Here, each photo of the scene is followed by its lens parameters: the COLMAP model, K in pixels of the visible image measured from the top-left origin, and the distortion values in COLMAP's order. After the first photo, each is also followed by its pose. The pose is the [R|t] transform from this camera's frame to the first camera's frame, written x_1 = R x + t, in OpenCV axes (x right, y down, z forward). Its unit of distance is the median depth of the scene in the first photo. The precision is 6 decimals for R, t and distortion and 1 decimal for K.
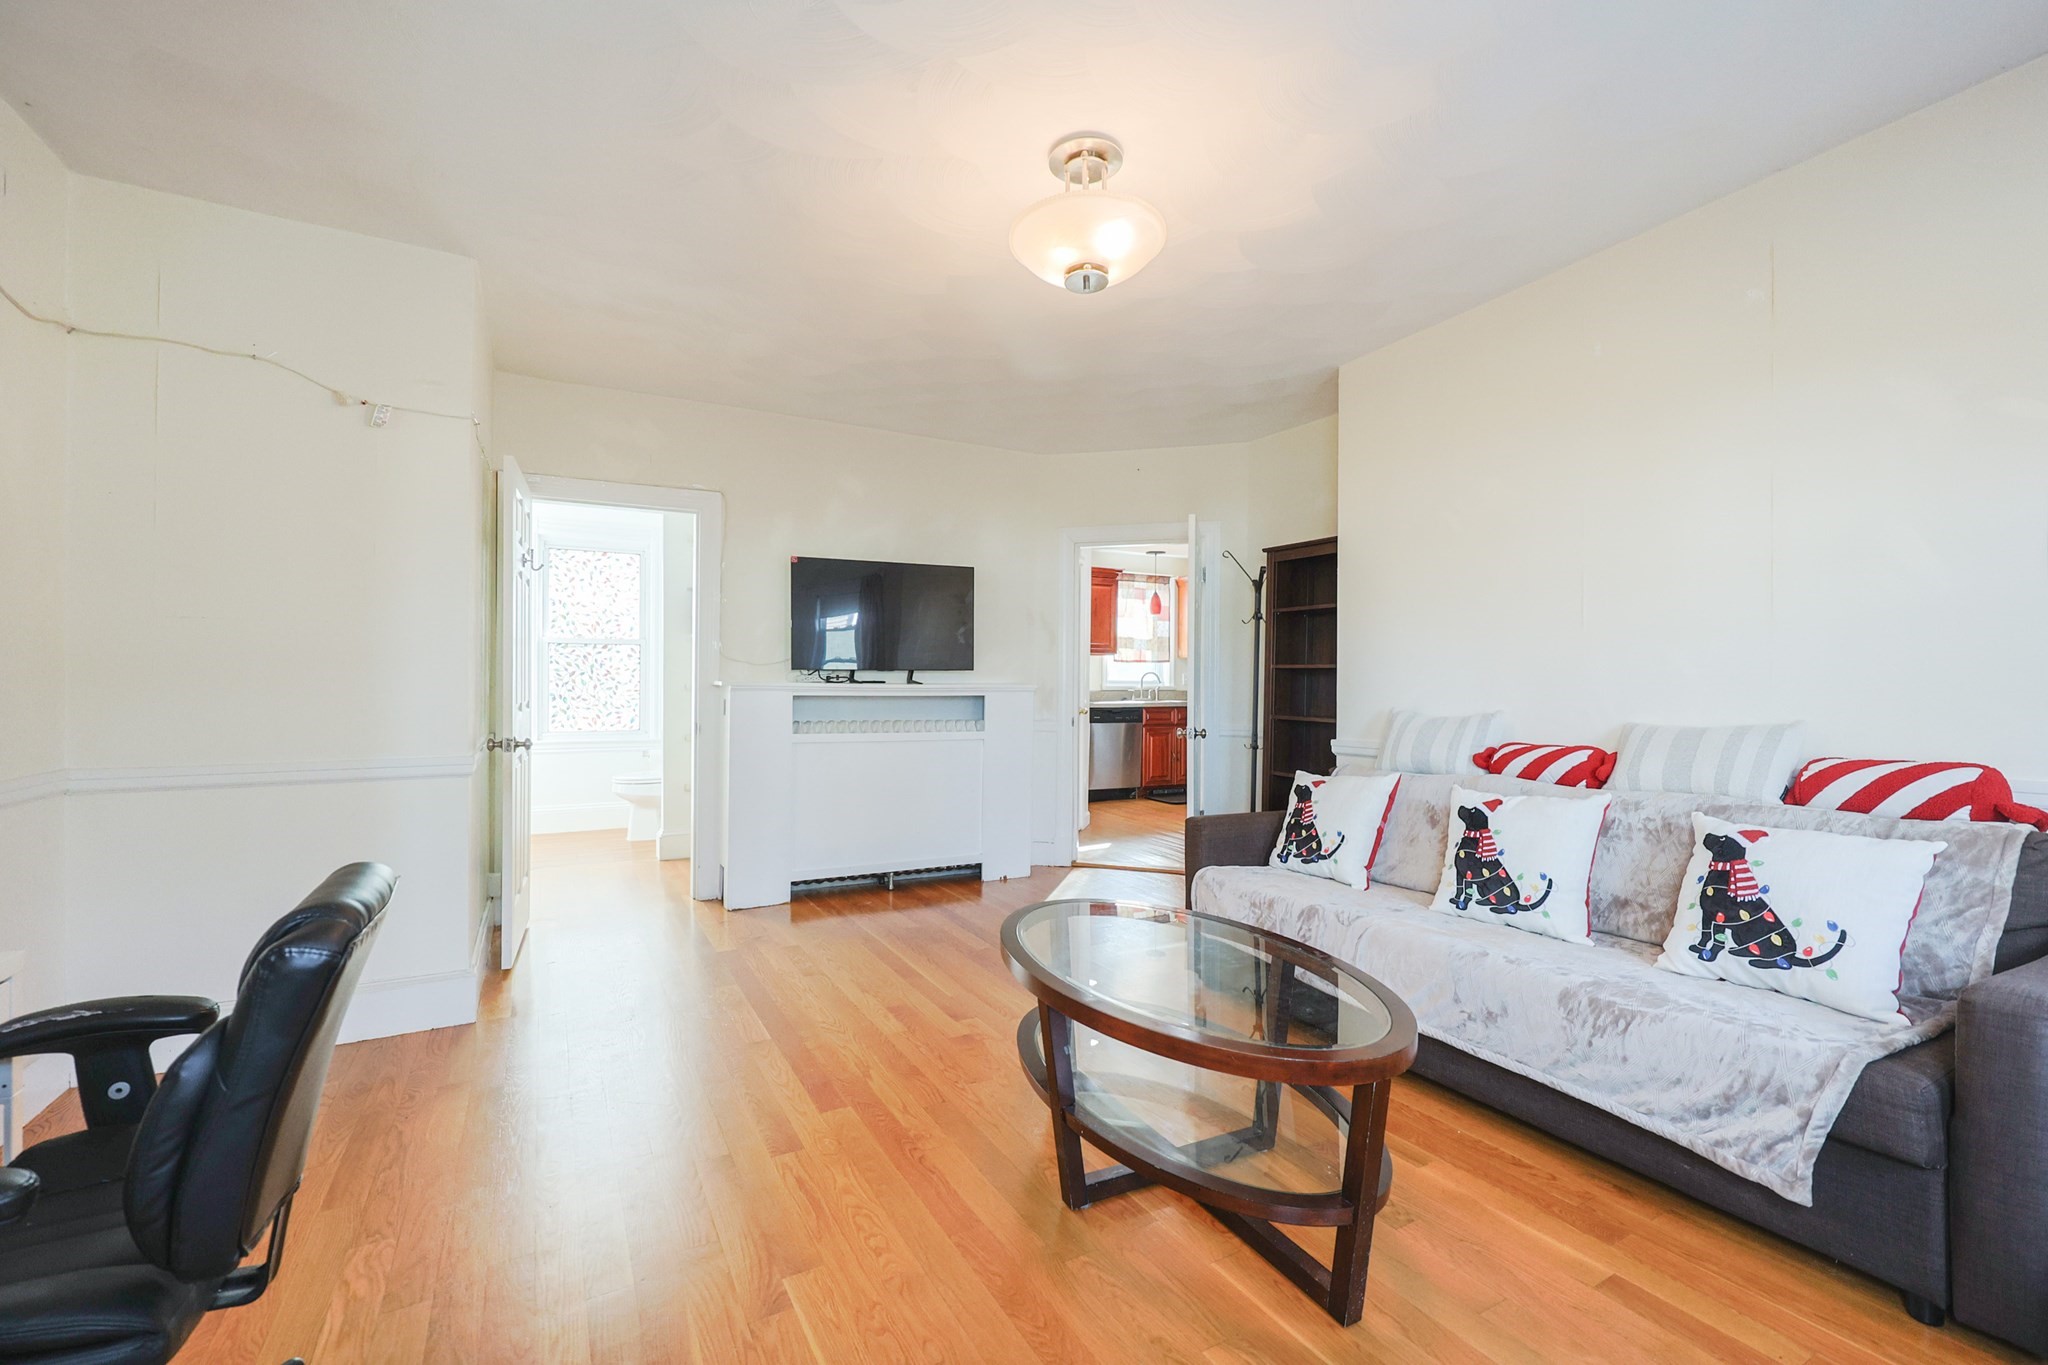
lens RADIAL K [[876.8, 0, 1019.0], [0, 876.8, 678.8], [0, 0, 1]] dist [-0.005233, -0.000144]
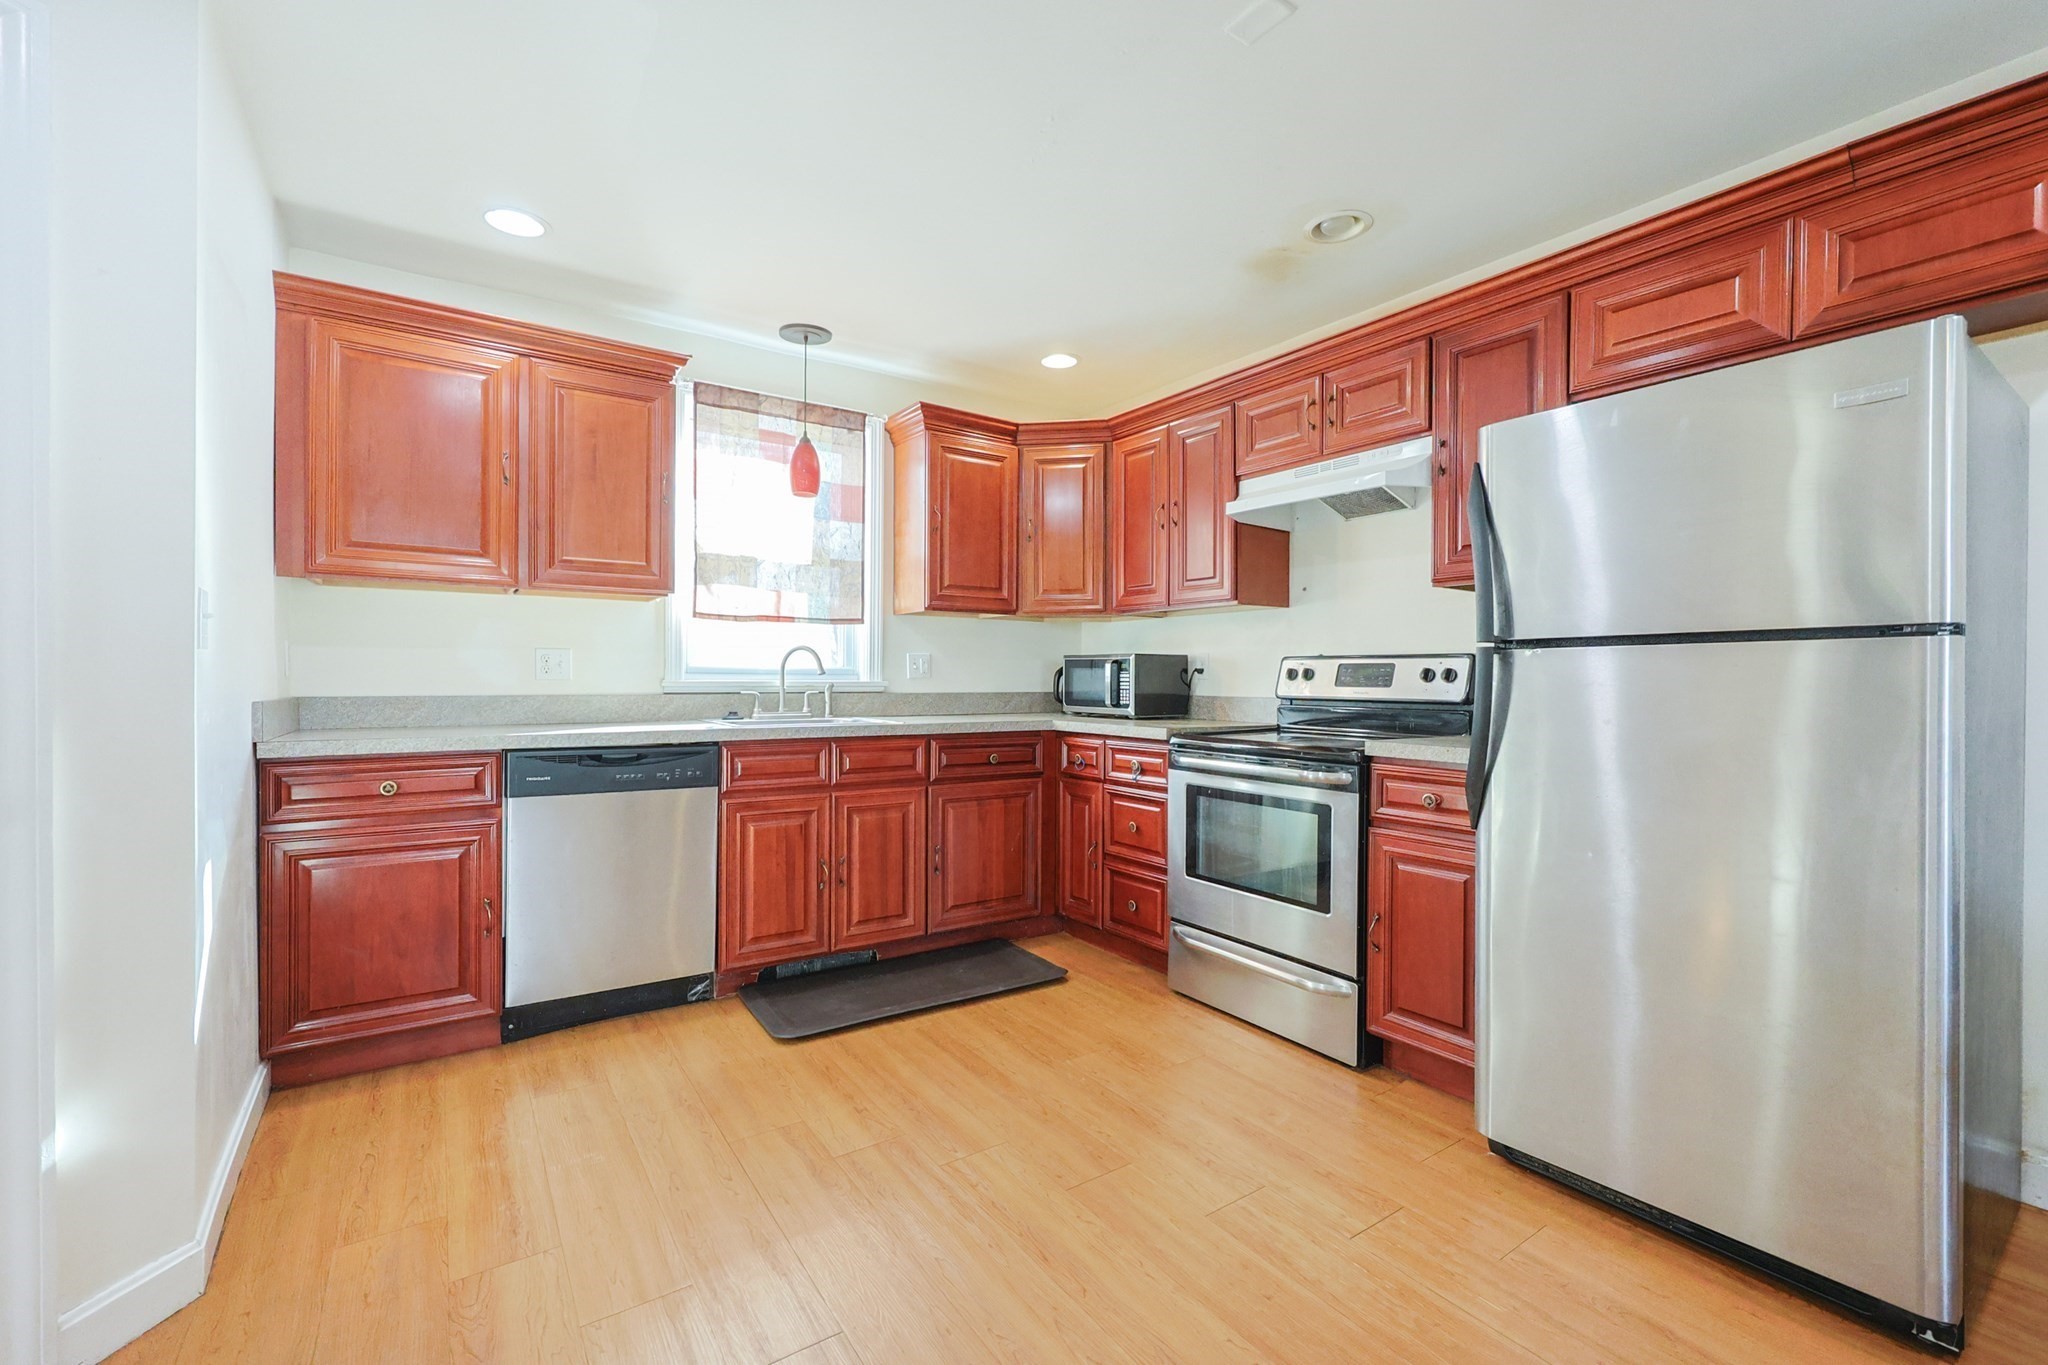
lens RADIAL K [[876.8, 0, 1029.7], [0, 876.8, 681.8], [0, 0, 1]] dist [-0.005233, -0.000144]
pose [[0.990380, 0.003449, 0.138334, 0.363891], [-0.004399, 0.999969, 0.006563, 0.009435], [-0.138307, -0.007109, 0.990364, 1.094949]]
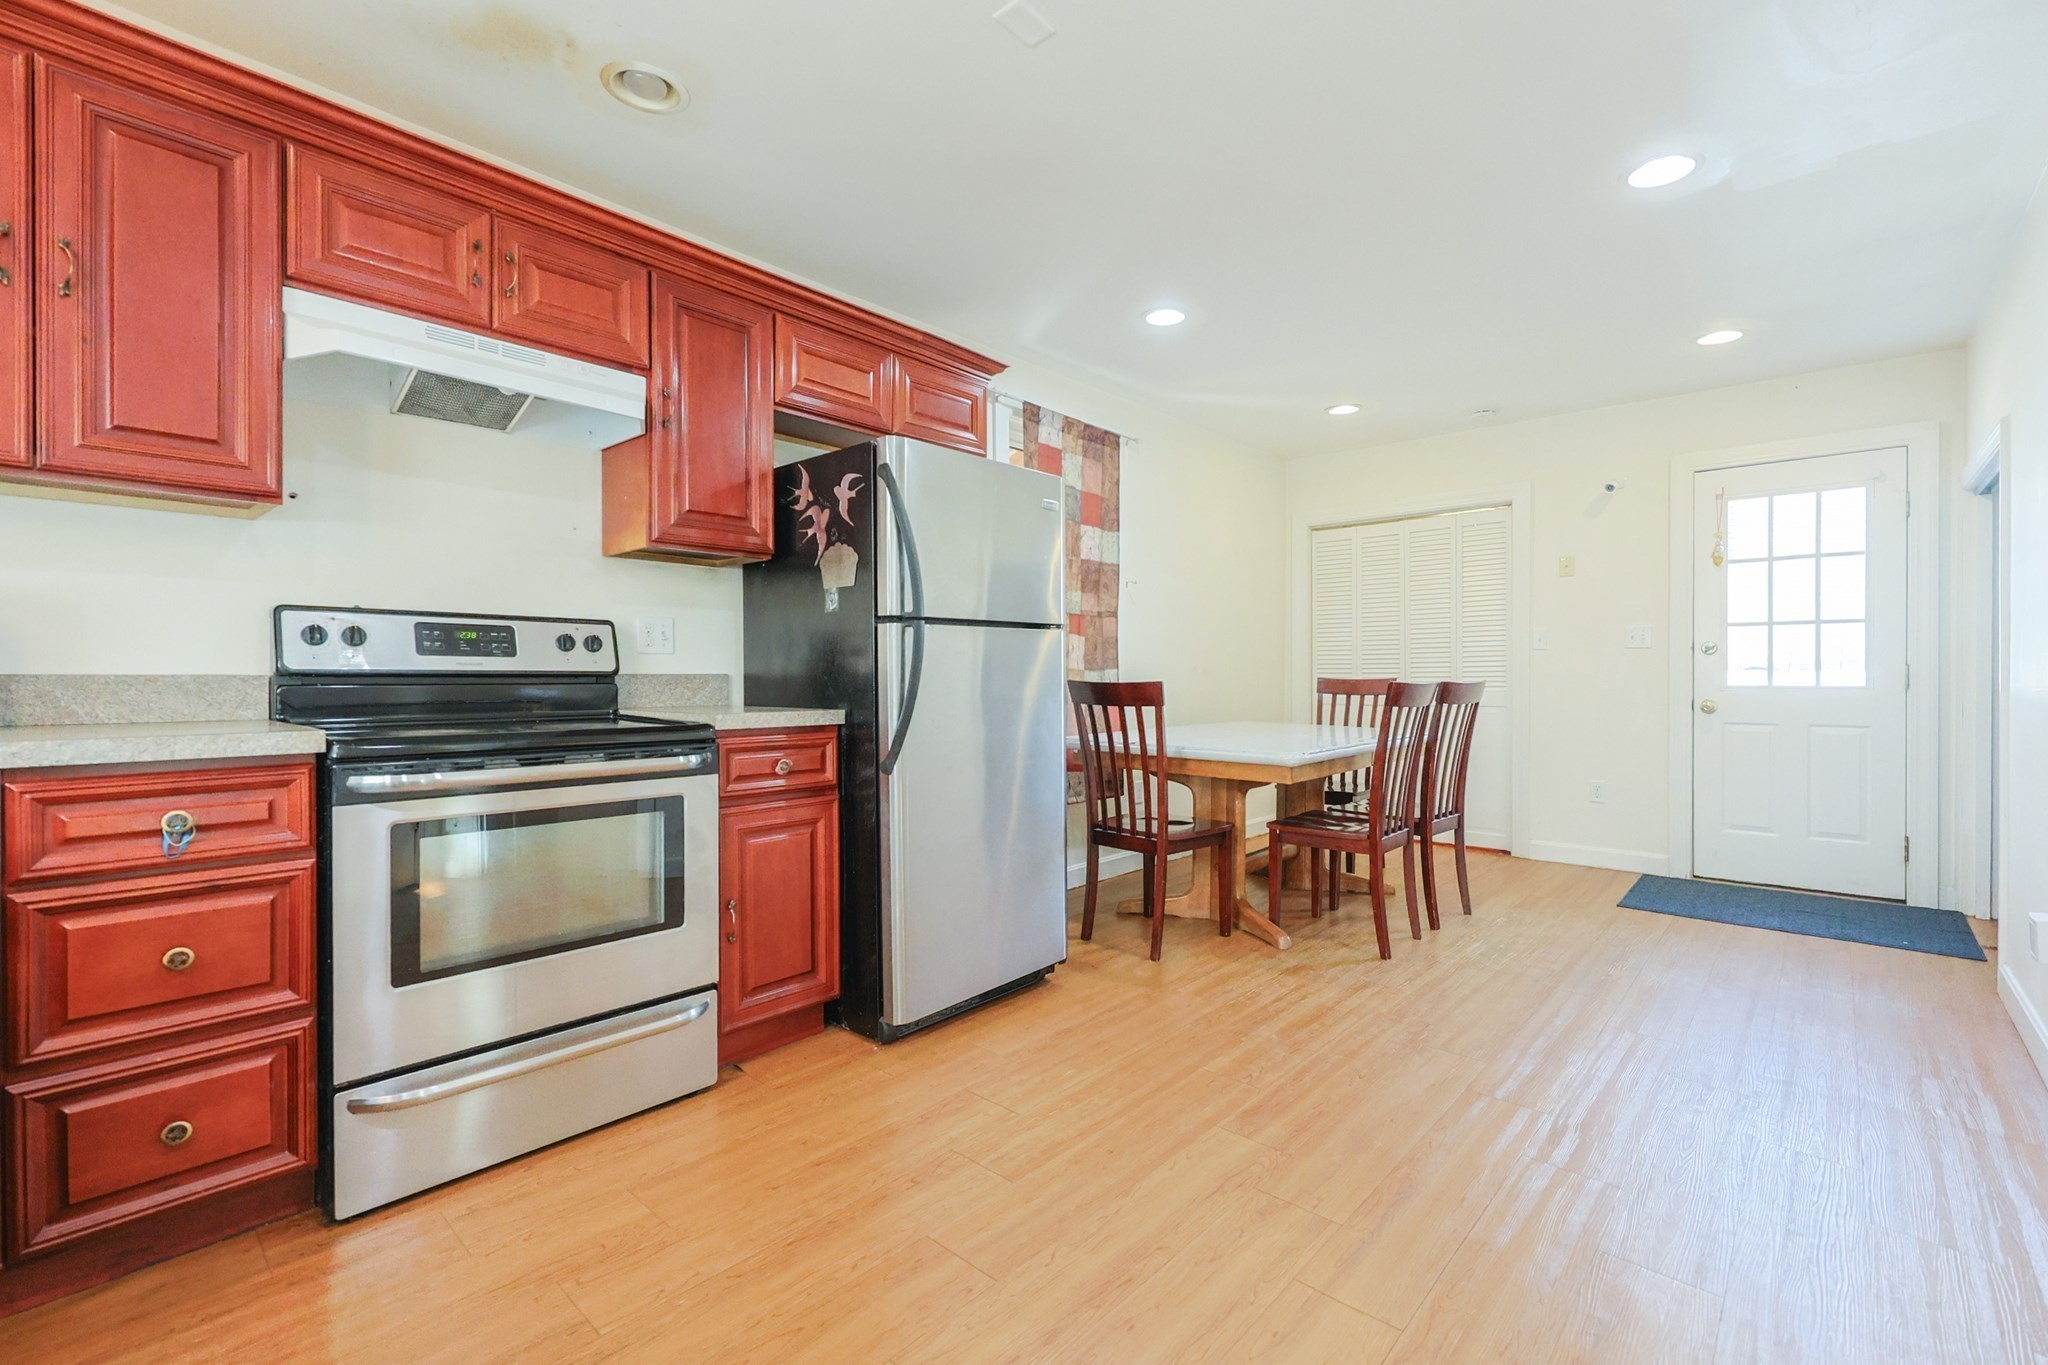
lens RADIAL K [[876.8, 0, 1052.2], [0, 876.8, 678.8], [0, 0, 1]] dist [-0.005233, -0.000144]
pose [[-0.374747, -0.006927, 0.927101, 0.142508], [-0.004122, 0.999975, 0.005806, 0.024278], [-0.927118, -0.001646, -0.374766, 1.576216]]
